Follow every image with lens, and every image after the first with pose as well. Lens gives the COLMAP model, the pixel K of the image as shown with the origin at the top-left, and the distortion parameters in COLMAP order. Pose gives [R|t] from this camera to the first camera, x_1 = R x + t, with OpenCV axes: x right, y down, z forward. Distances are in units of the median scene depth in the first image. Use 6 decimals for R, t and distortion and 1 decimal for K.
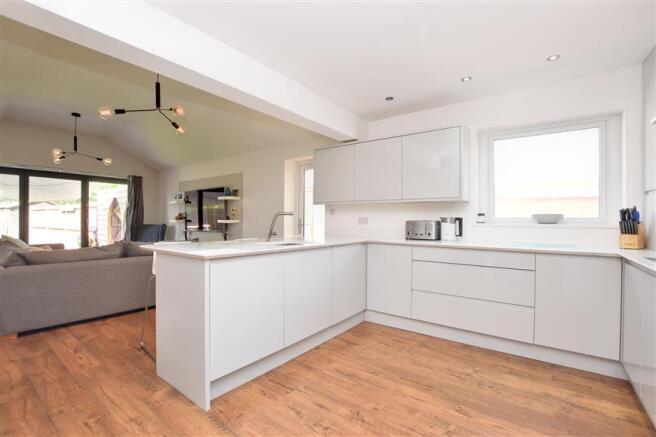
lens RADIAL K [[298.9, 0, 326.9], [0, 298.9, 221.6], [0, 0, 1]] dist [-0.004850, -0.000665]
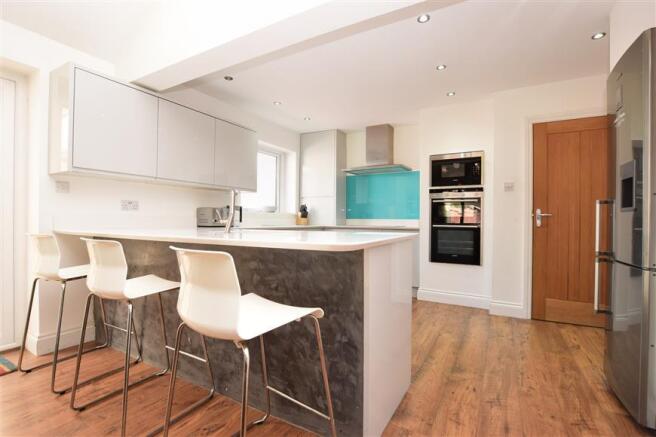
lens RADIAL K [[298.9, 0, 324.8], [0, 298.9, 217.8], [0, 0, 1]] dist [-0.004850, -0.000665]
pose [[-0.130350, -0.006928, 0.991444, -1.353760], [-0.009747, 0.999936, 0.005706, 0.037692], [-0.991420, -0.008920, -0.130409, 1.380448]]
